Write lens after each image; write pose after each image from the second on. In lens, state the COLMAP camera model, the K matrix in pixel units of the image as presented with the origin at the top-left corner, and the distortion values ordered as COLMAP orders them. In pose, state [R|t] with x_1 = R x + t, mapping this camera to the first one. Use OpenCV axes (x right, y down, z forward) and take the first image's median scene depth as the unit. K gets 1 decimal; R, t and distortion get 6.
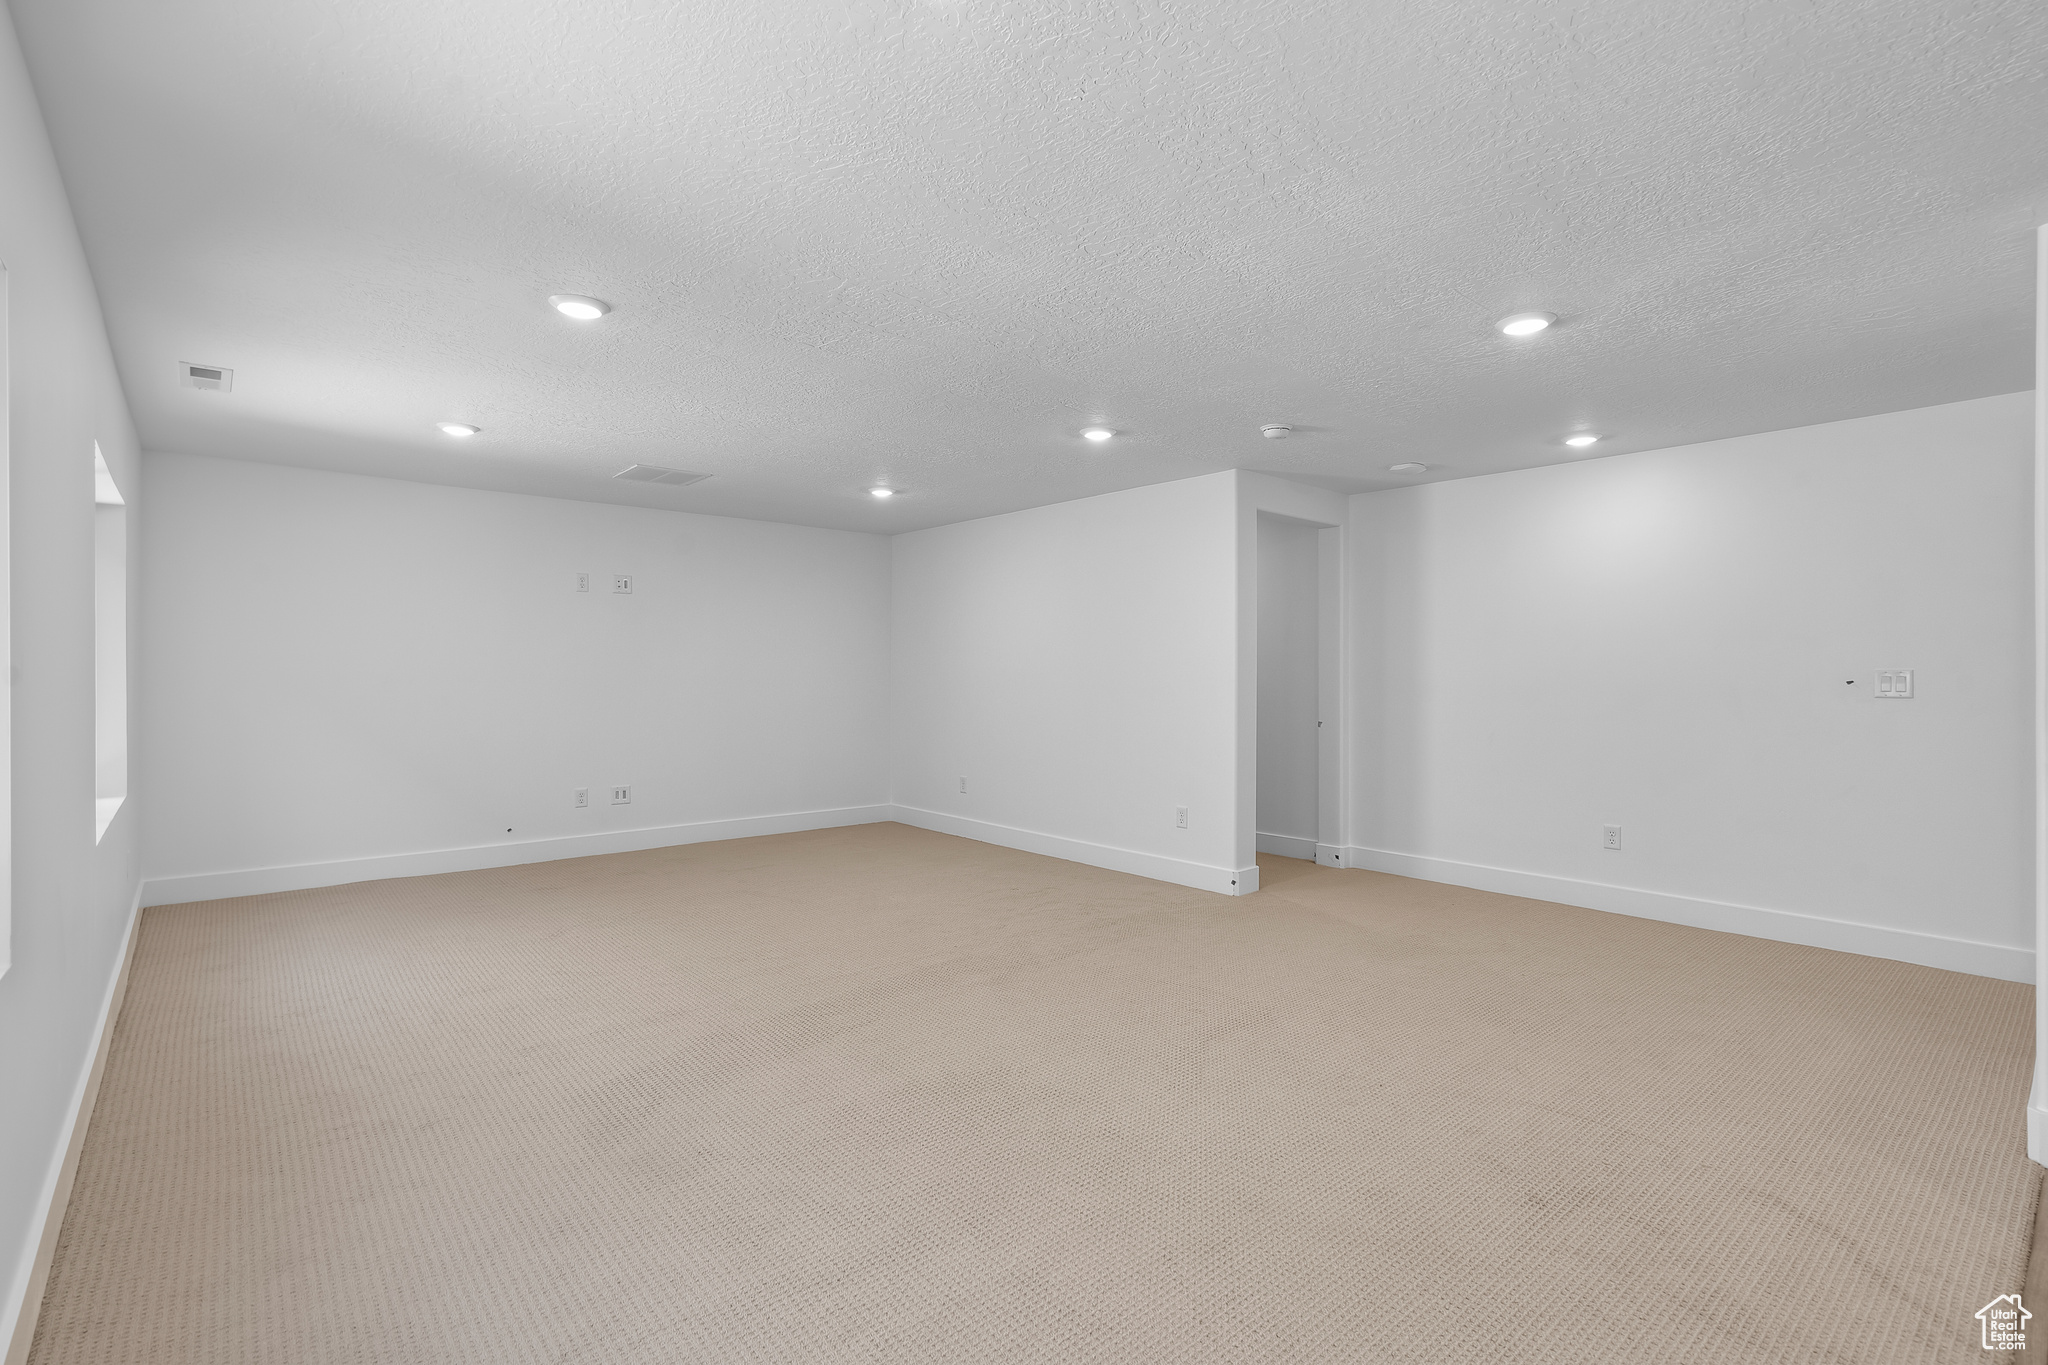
lens RADIAL K [[938.2, 0, 1033.6], [0, 938.2, 702.8], [0, 0, 1]] dist [-0.000972, 0.001090]
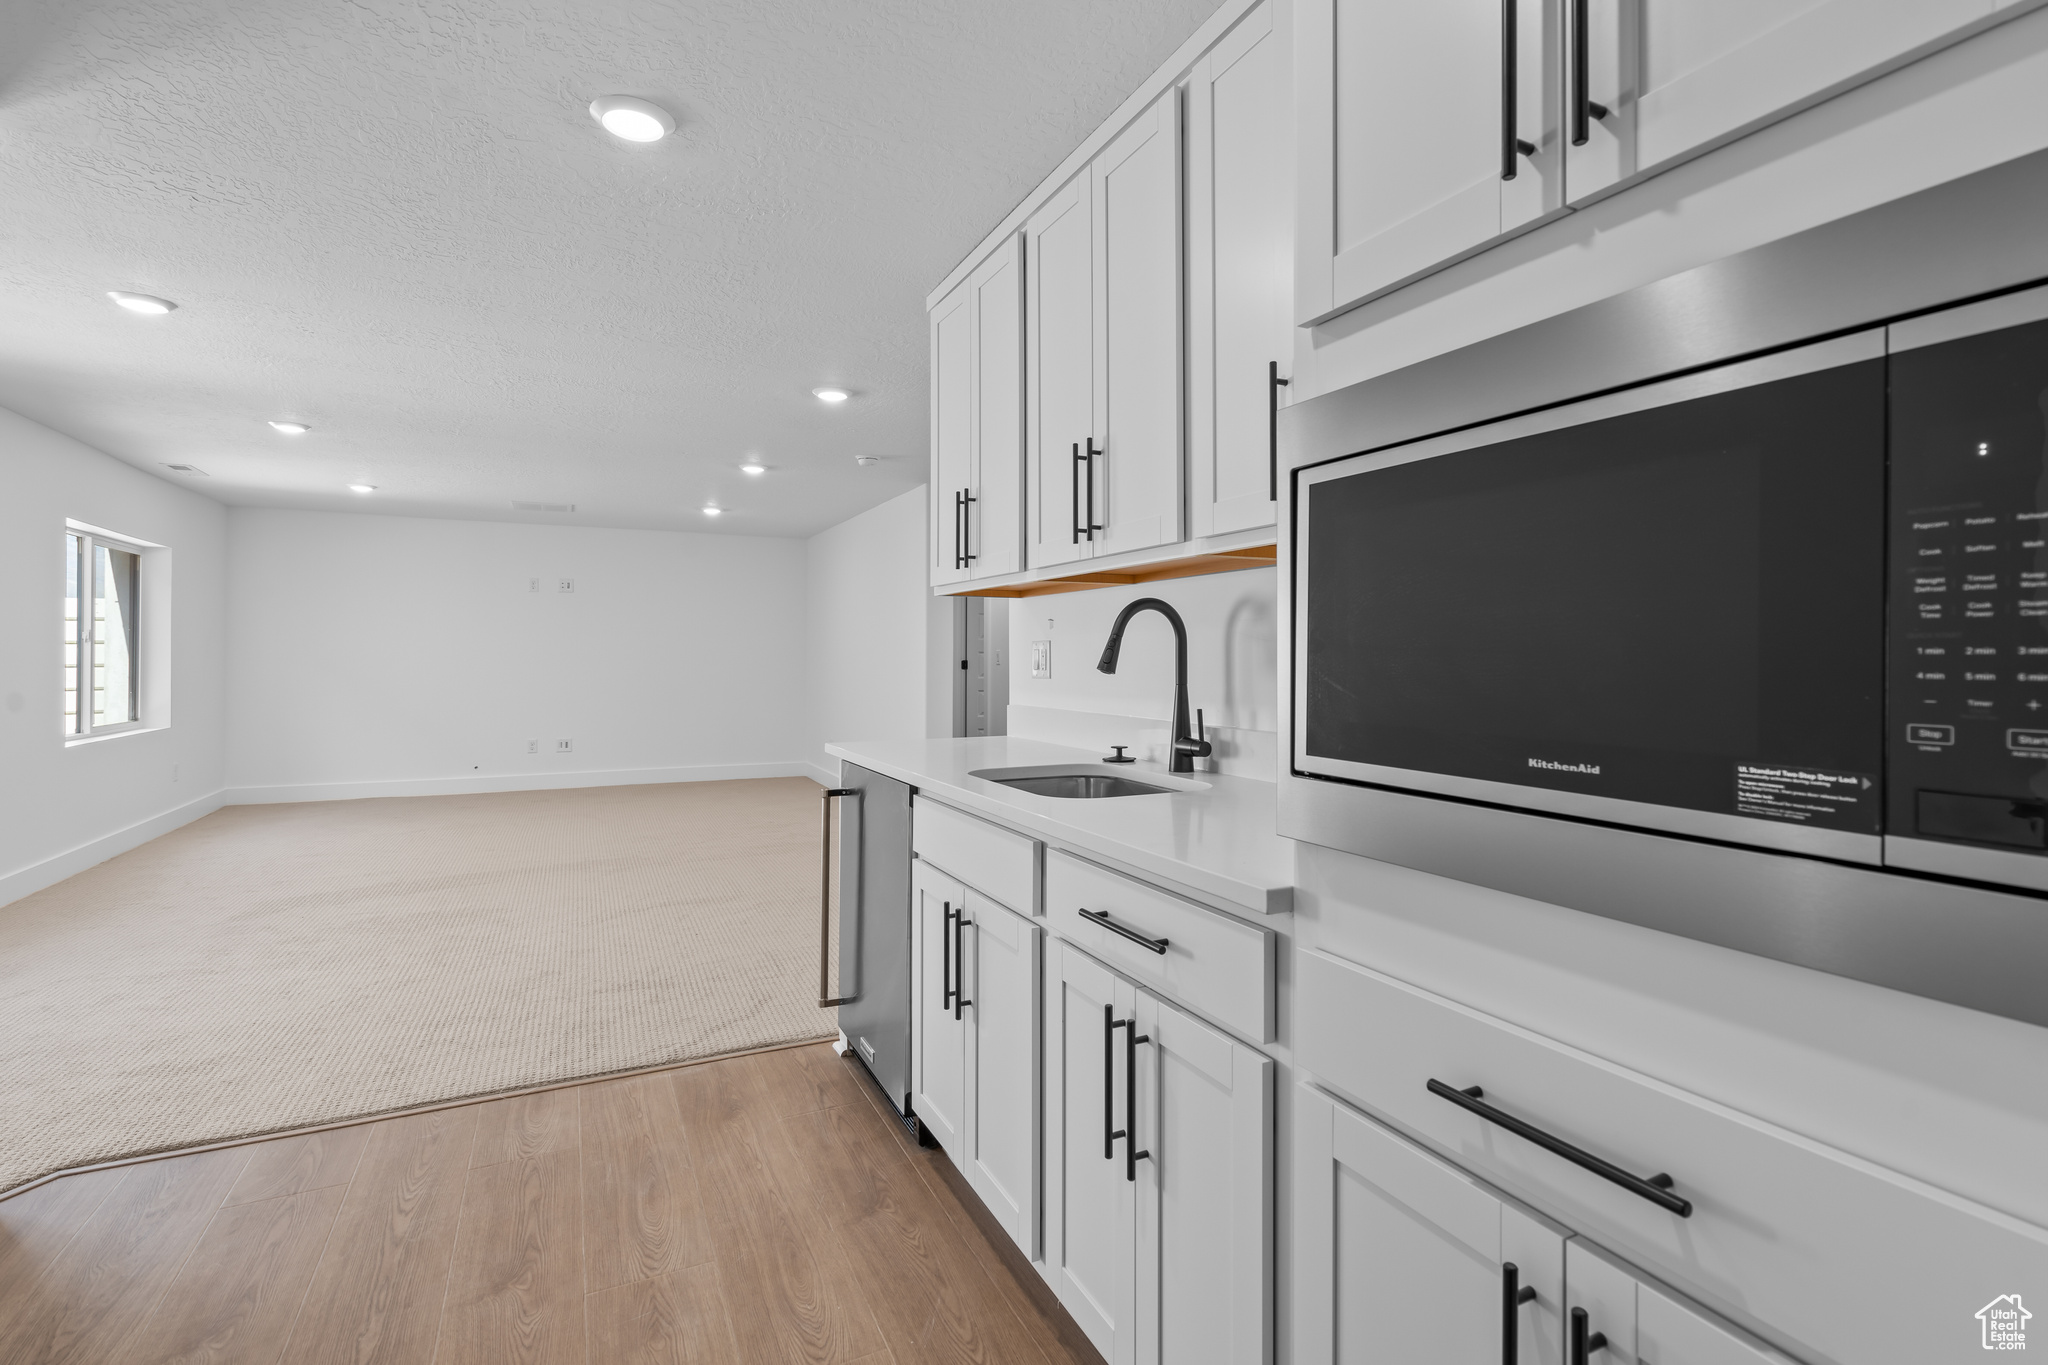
lens RADIAL K [[938.2, 0, 1033.6], [0, 938.2, 702.8], [0, 0, 1]] dist [-0.000972, 0.001090]
pose [[0.969180, 0.013188, -0.246002, 0.575943], [-0.008420, 0.999756, 0.020424, 0.006289], [0.246211, -0.017724, 0.969054, -0.130994]]
